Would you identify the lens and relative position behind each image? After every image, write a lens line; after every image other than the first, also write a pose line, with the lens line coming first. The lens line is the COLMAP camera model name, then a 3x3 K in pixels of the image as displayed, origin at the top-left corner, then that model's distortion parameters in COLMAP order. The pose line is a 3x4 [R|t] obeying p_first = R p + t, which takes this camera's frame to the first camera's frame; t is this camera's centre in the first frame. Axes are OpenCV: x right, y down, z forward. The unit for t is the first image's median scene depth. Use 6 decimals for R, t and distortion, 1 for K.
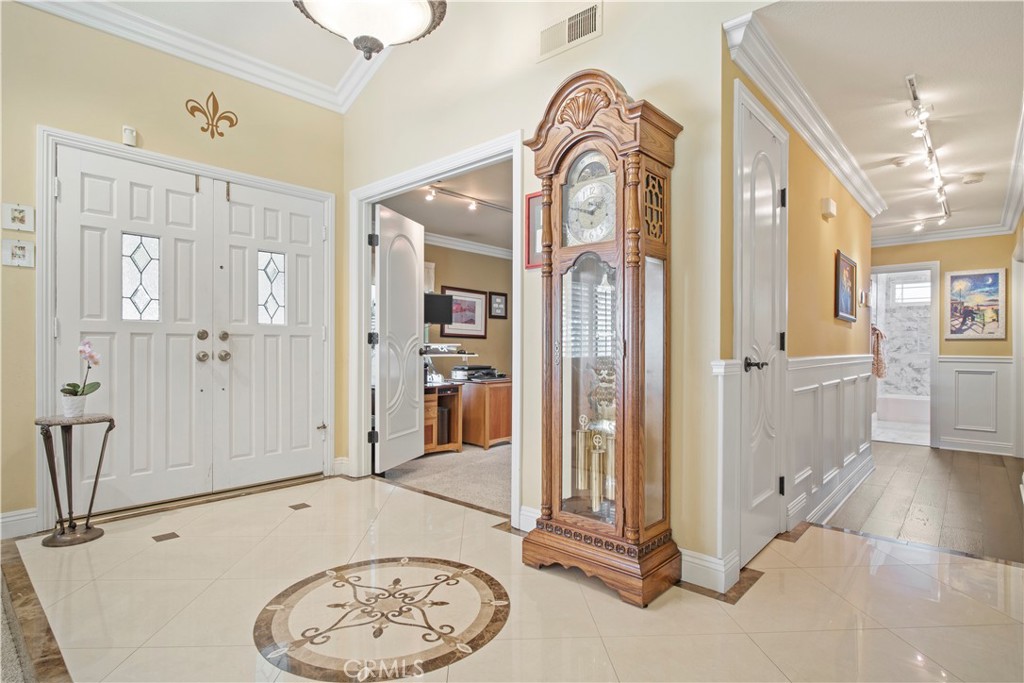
lens RADIAL K [[530.7, 0, 506.1], [0, 530.7, 347.7], [0, 0, 1]] dist [-0.003138, -0.000977]
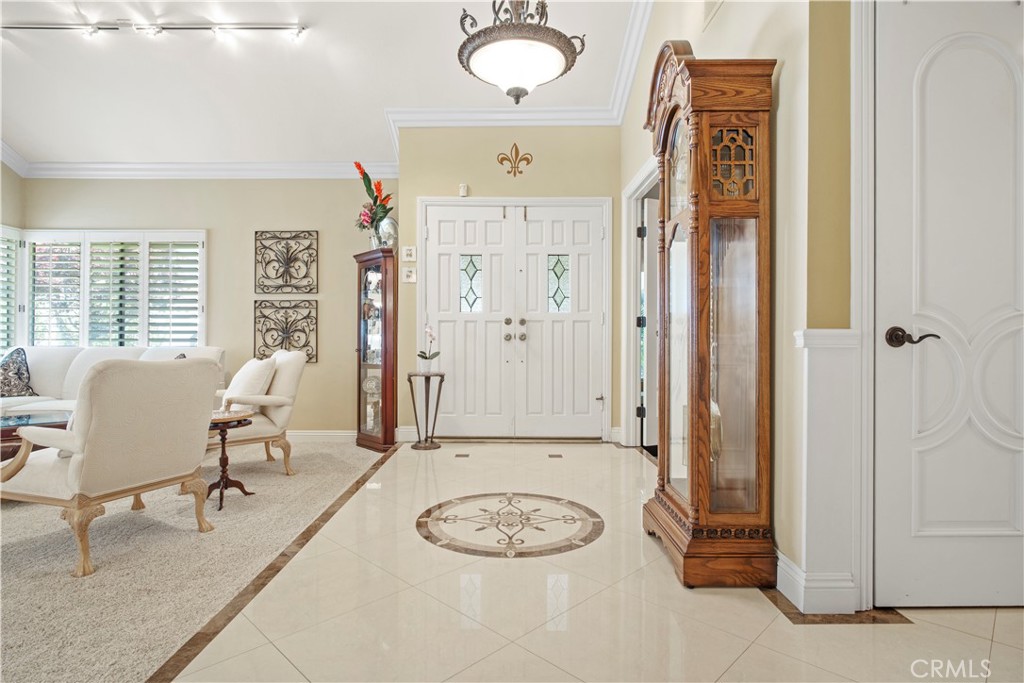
lens RADIAL K [[530.7, 0, 501.2], [0, 530.7, 338.3], [0, 0, 1]] dist [-0.003138, -0.000977]
pose [[0.668964, -0.001891, -0.743293, 0.368452], [-0.002206, 0.999987, -0.004530, 0.021965], [0.743292, 0.004670, 0.668951, 0.052627]]
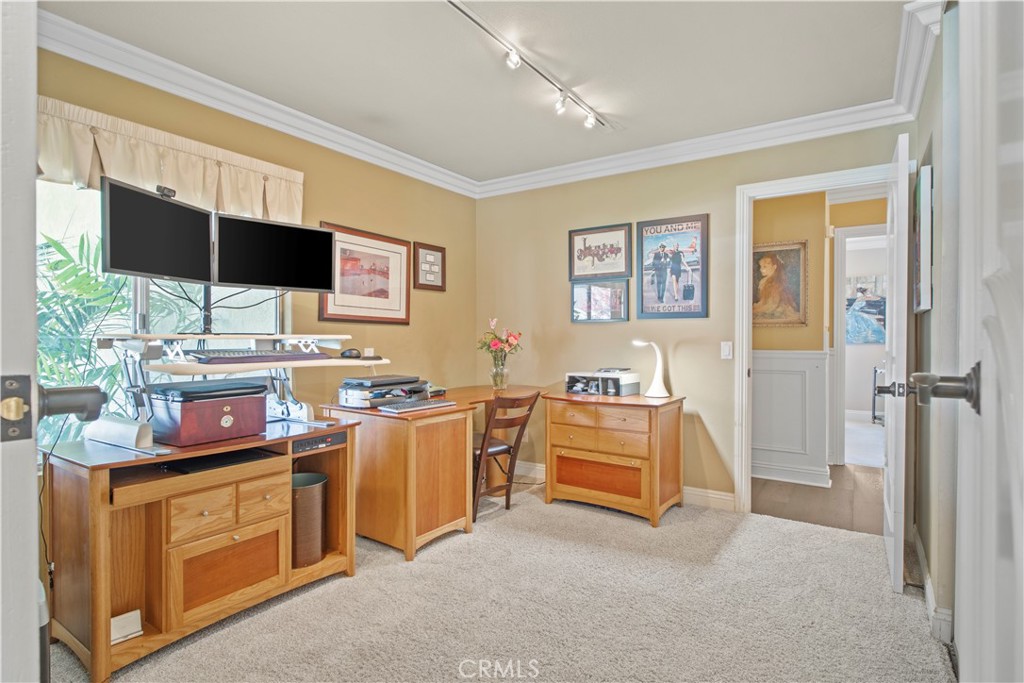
lens RADIAL K [[530.7, 0, 511.2], [0, 530.7, 338.5], [0, 0, 1]] dist [-0.003138, -0.000977]
pose [[0.988636, -0.005761, 0.150216, -0.026023], [0.005131, 0.999976, 0.004582, -0.007924], [-0.150239, -0.003760, 0.988643, 0.741651]]
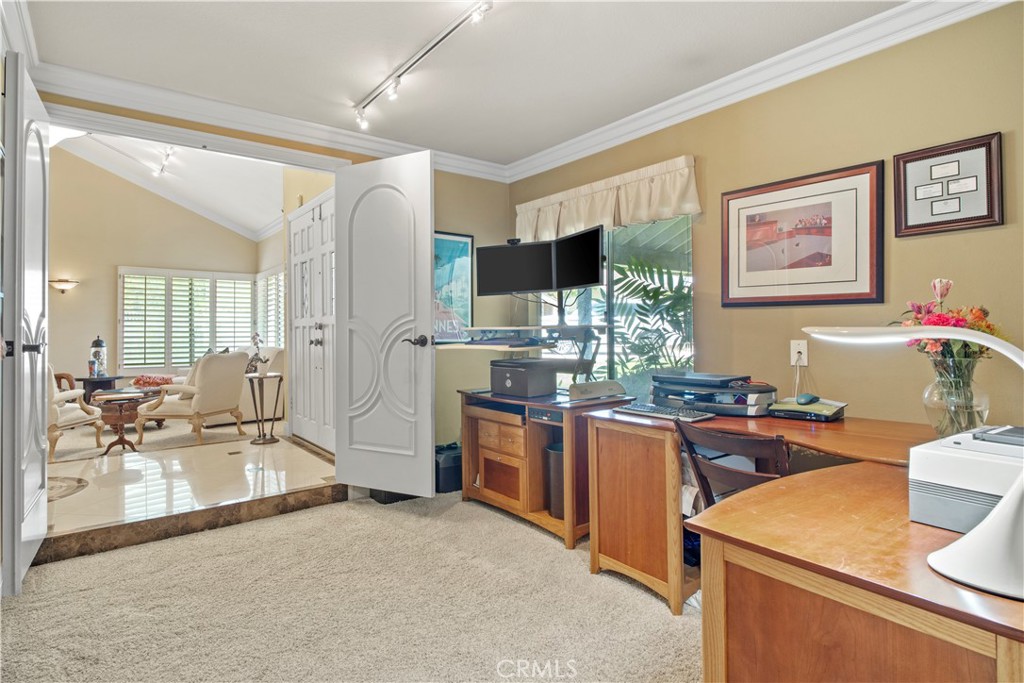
lens RADIAL K [[552.6, 0, 509.0], [0, 552.6, 323.1], [0, 0, 1]] dist [0.003640, 0.000667]
pose [[-0.180786, -0.013889, -0.983424, 0.592337], [0.012534, 0.999787, -0.016424, -0.002792], [0.983443, -0.015296, -0.180574, 1.445468]]
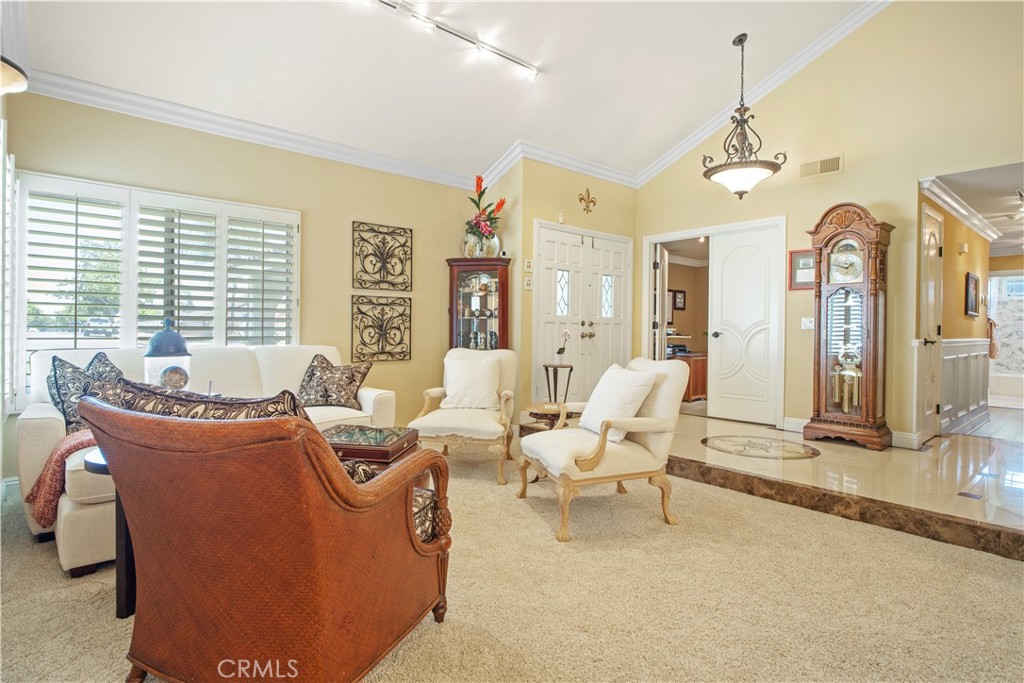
lens RADIAL K [[530.7, 0, 502.3], [0, 530.7, 331.9], [0, 0, 1]] dist [-0.003138, -0.000977]
pose [[0.991834, 0.009613, -0.127170, -0.513263], [-0.009192, 0.999950, 0.003896, -0.000004], [0.127201, -0.002696, 0.991873, -0.694044]]
